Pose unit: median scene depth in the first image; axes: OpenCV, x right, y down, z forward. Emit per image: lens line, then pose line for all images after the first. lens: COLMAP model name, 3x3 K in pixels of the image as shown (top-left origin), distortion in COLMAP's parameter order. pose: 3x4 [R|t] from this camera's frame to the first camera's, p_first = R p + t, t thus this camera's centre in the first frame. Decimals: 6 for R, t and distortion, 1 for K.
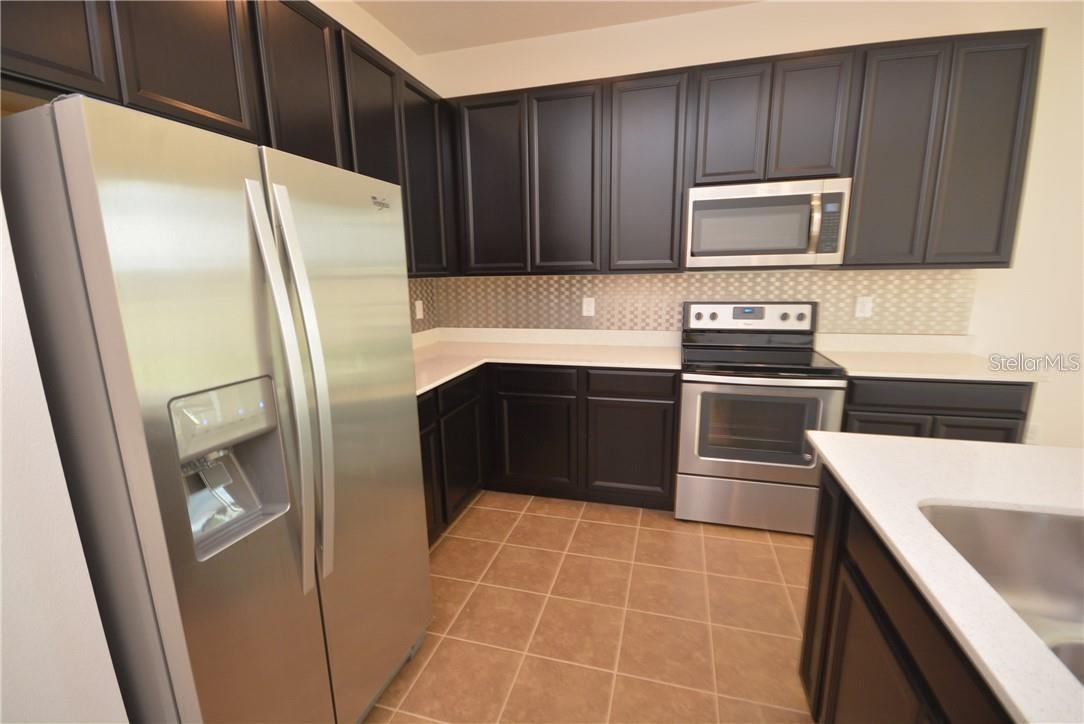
lens RADIAL K [[491.8, 0, 541.4], [0, 491.8, 369.7], [0, 0, 1]] dist [-0.001434, -0.000148]
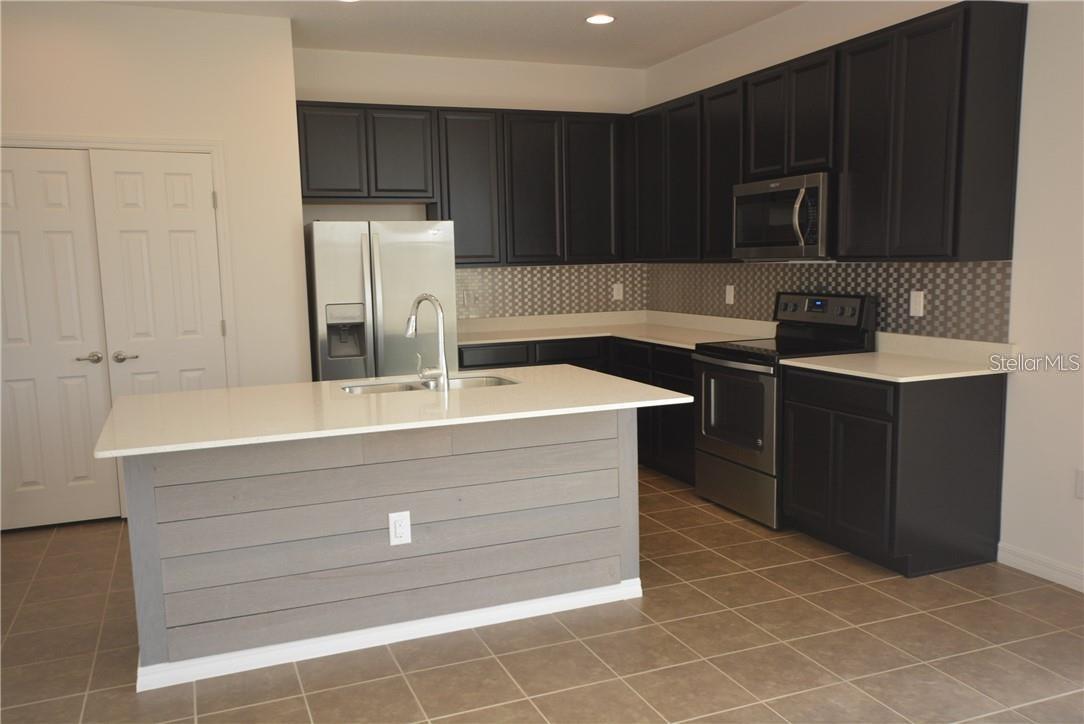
lens RADIAL K [[897.7, 0, 542.0], [0, 897.7, 362.0], [0, 0, 1]] dist [-0.074201, 0.186602]
pose [[0.608220, 0.095893, -0.787955, 1.489987], [-0.148702, 0.988866, 0.005562, 0.060309], [0.779715, 0.113788, 0.615708, -0.447276]]
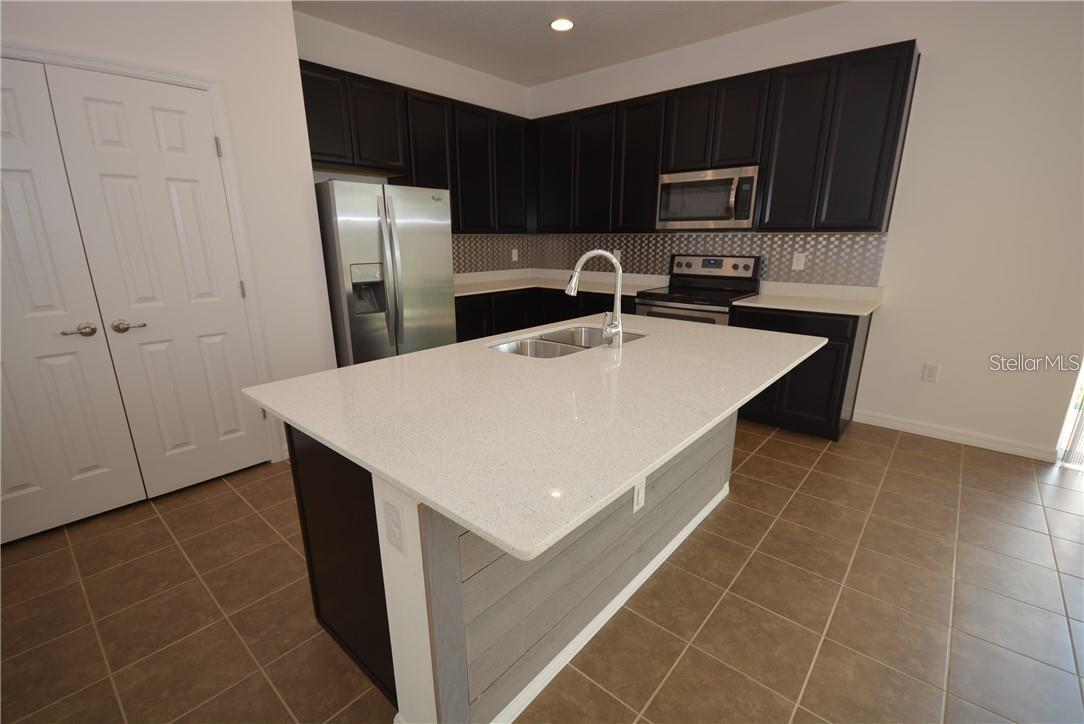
lens RADIAL K [[481.6, 0, 542.0], [0, 481.6, 362.0], [0, 0, 1]] dist [0.000612, 0.000044]
pose [[0.901809, 0.125083, -0.413635, 0.604593], [-0.101881, 0.991751, 0.077785, 0.106517], [0.419953, -0.028006, 0.907114, -0.453874]]
